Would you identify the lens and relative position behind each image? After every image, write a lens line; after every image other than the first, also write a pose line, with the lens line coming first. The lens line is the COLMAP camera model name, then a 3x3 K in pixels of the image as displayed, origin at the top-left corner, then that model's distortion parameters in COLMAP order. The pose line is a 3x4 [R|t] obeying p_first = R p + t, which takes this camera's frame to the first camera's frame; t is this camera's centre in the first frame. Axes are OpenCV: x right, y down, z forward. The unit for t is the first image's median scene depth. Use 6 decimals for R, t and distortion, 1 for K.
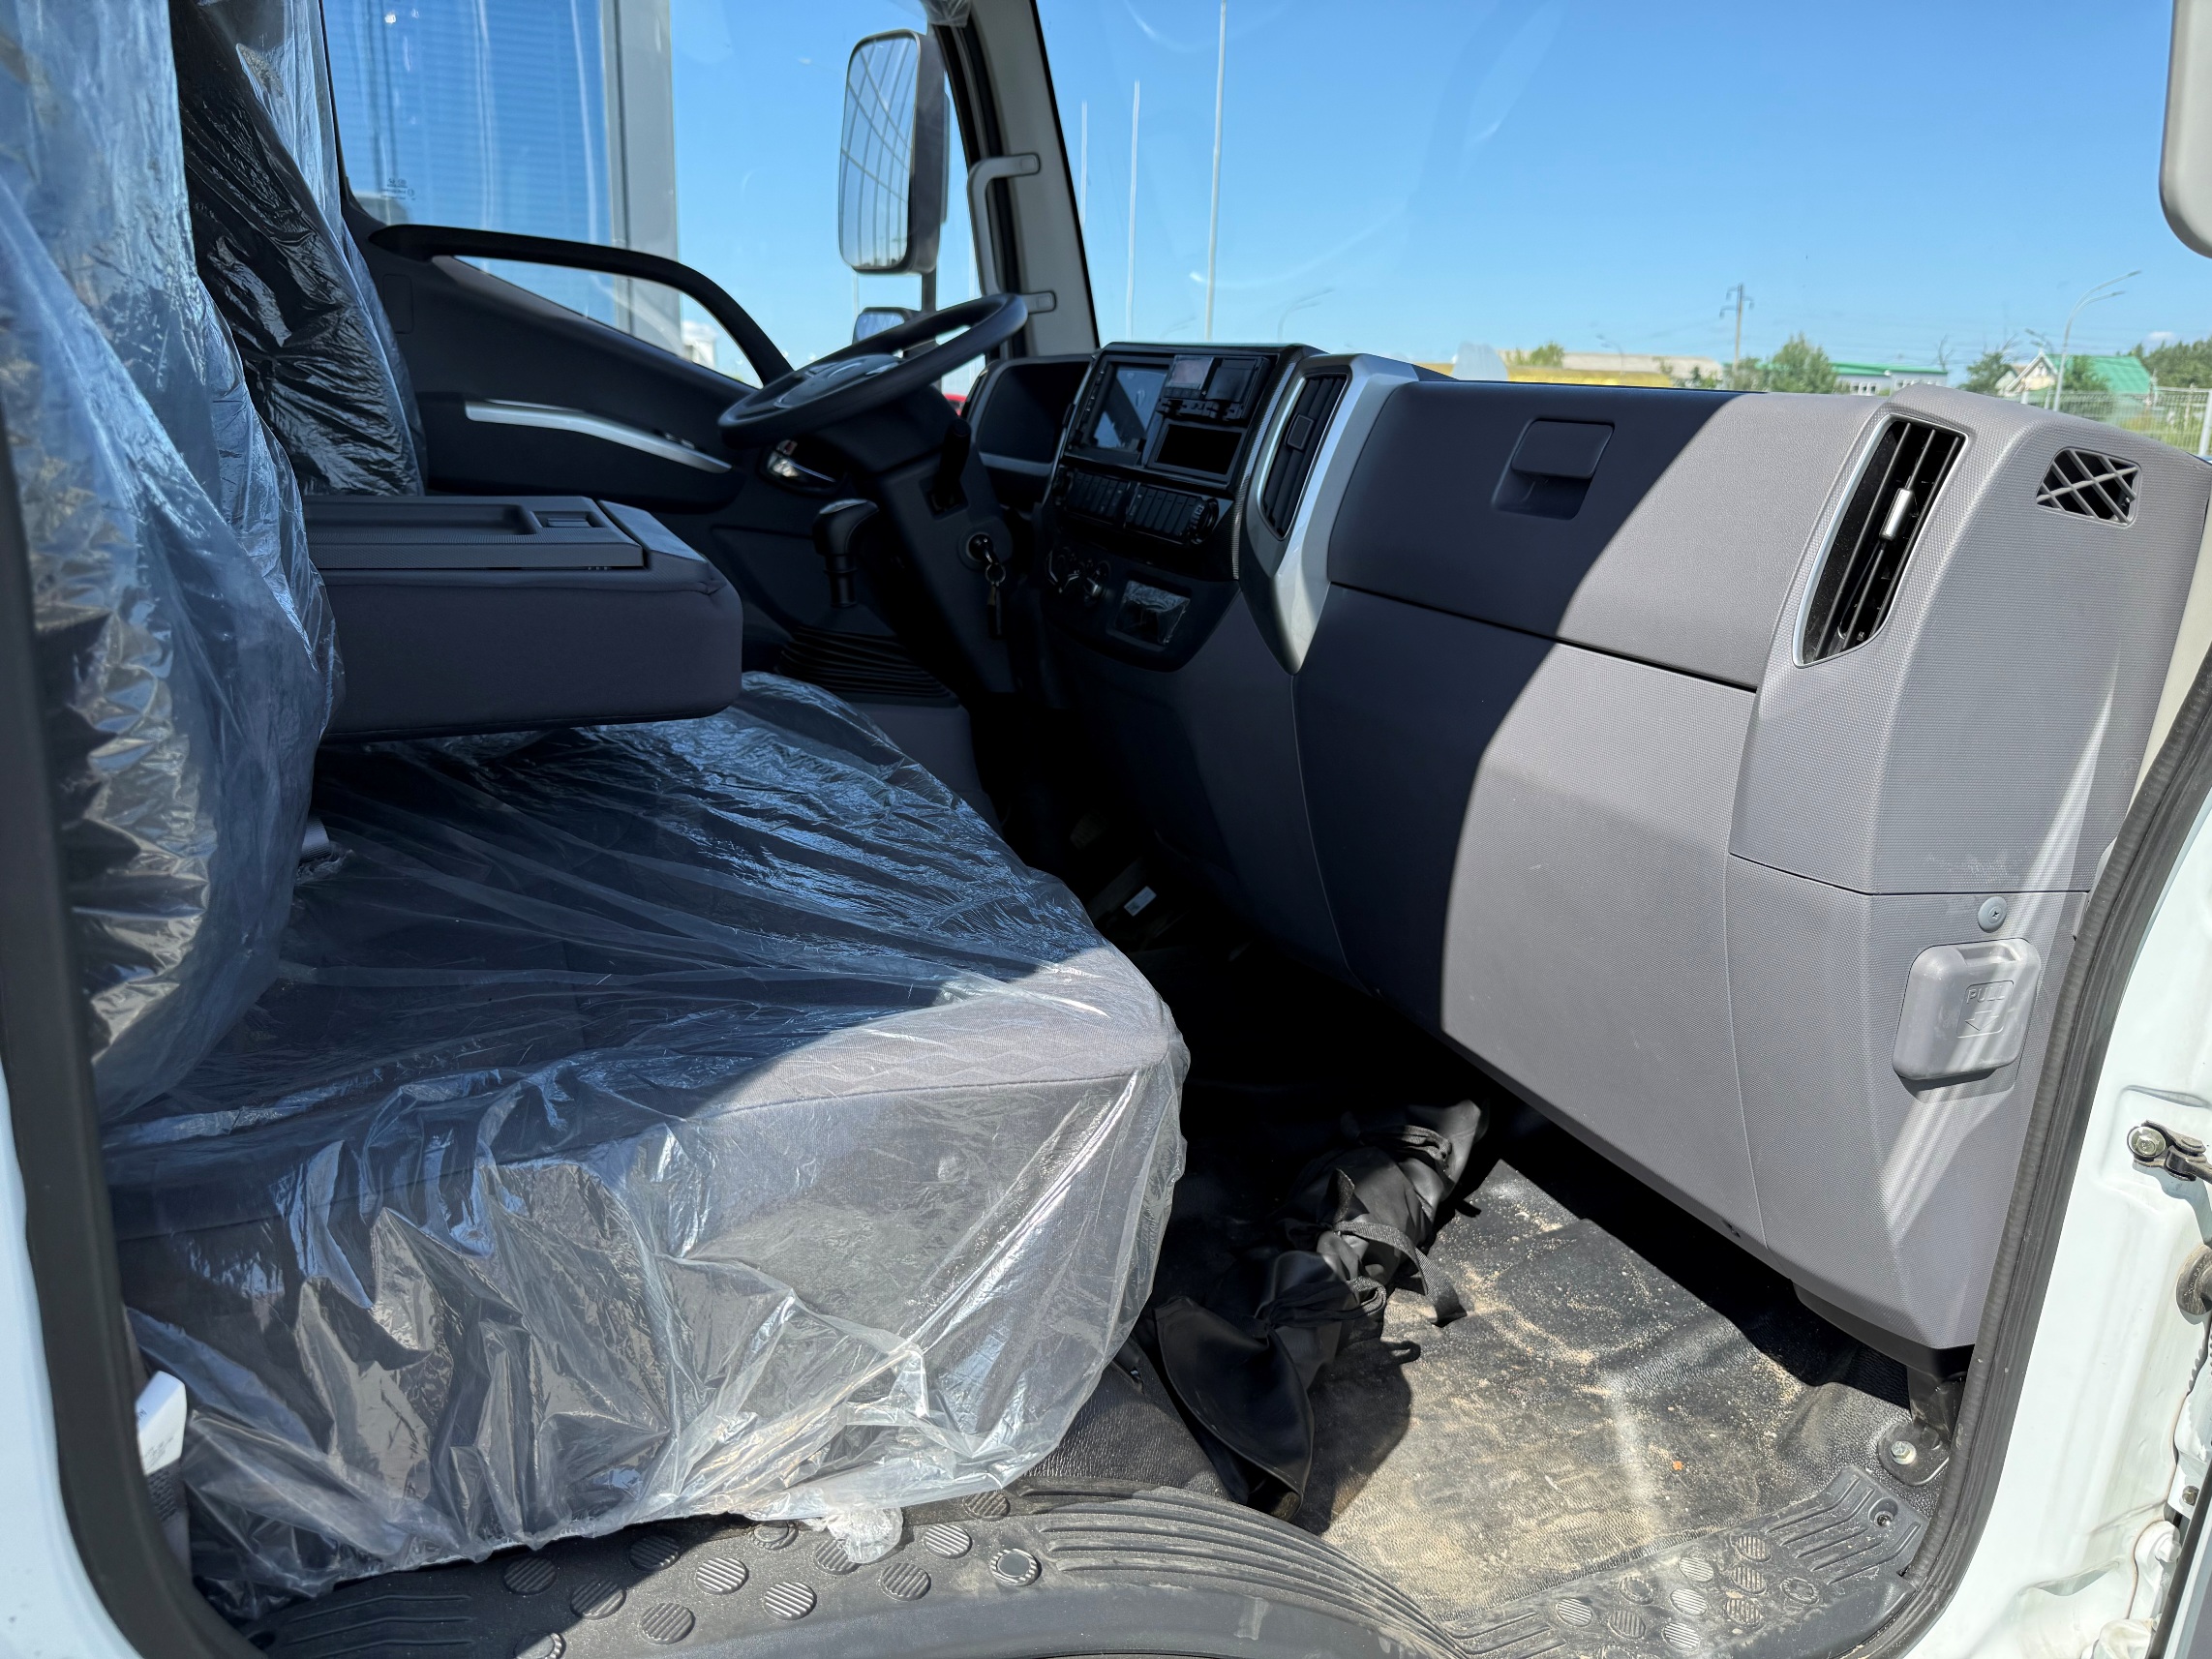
lens RADIAL K [[1568.7, 0, 1103.3], [0, 1568.7, 884.2], [0, 0, 1]] dist [0.008233, 0.001597]
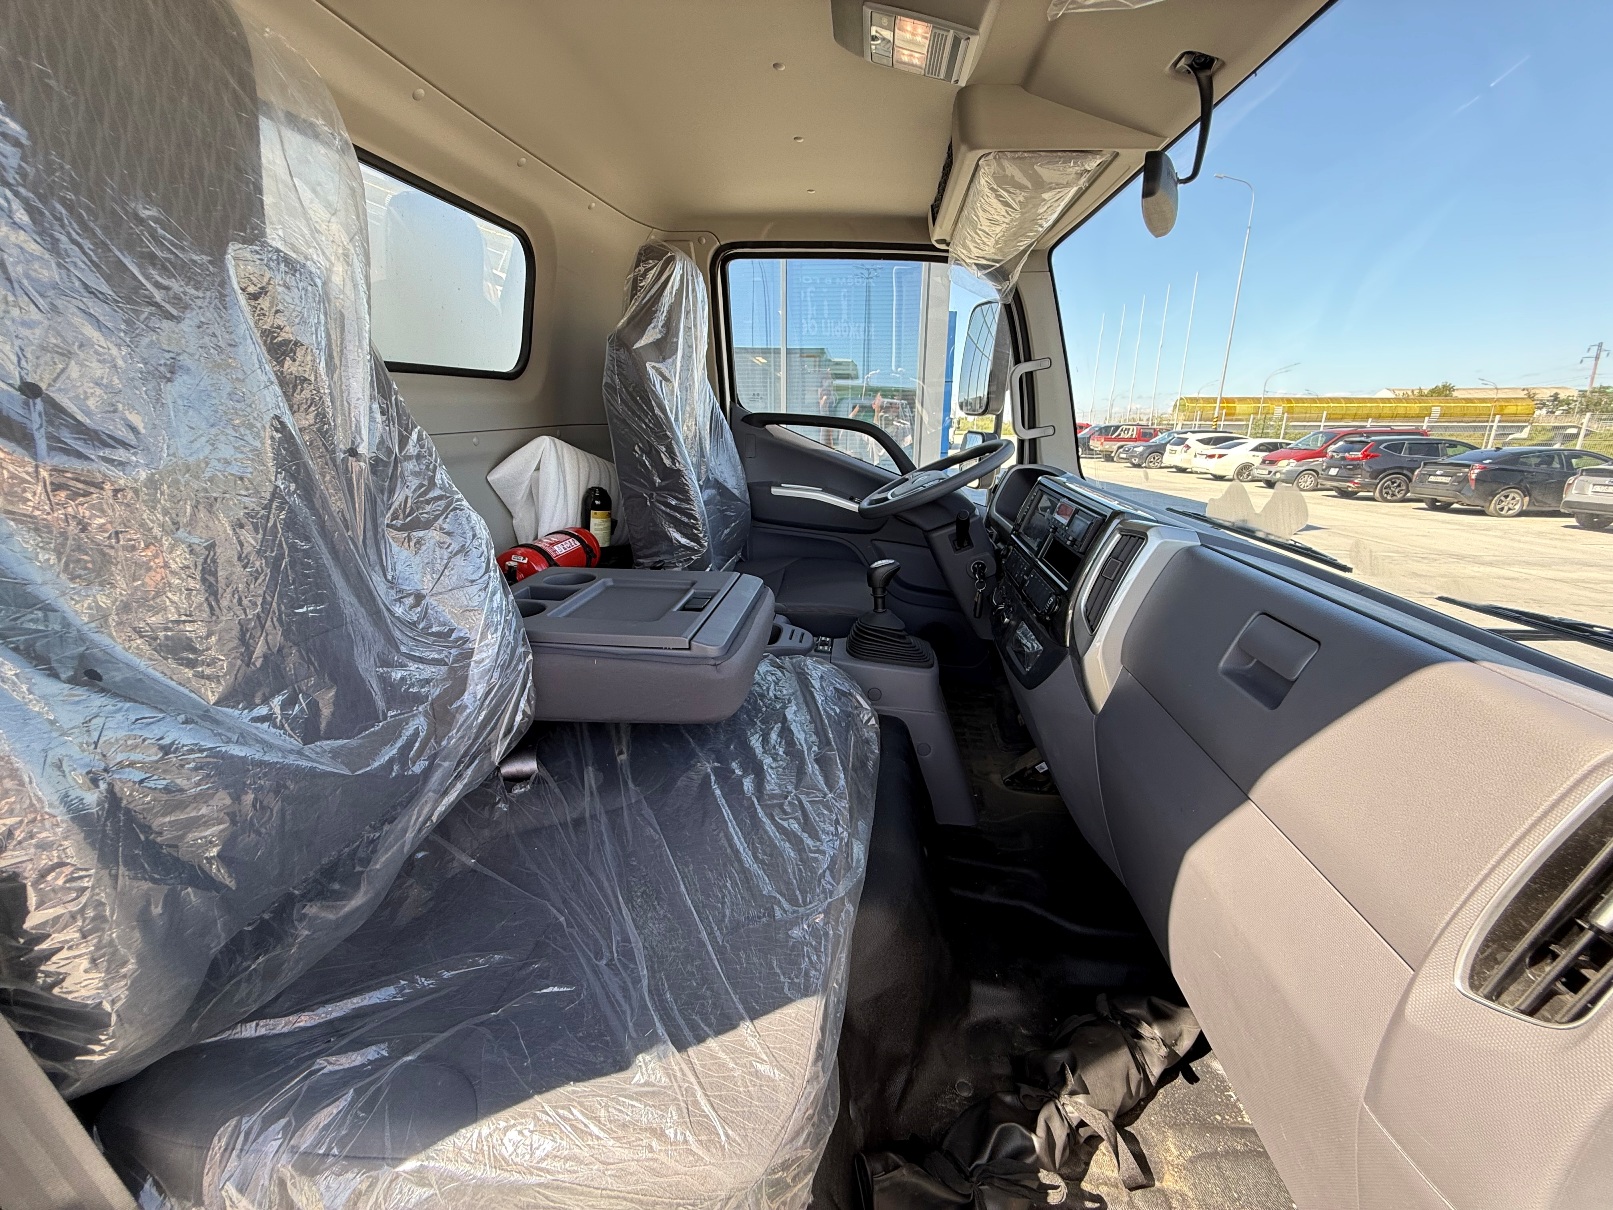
lens RADIAL K [[636.3, 0, 806.5], [0, 636.3, 605.0], [0, 0, 1]] dist [-0.006656, -0.000183]
pose [[0.875467, 0.109761, -0.470649, 0.152202], [-0.119309, 0.992811, 0.009607, -0.210366], [0.468320, 0.047742, 0.882268, 0.281282]]
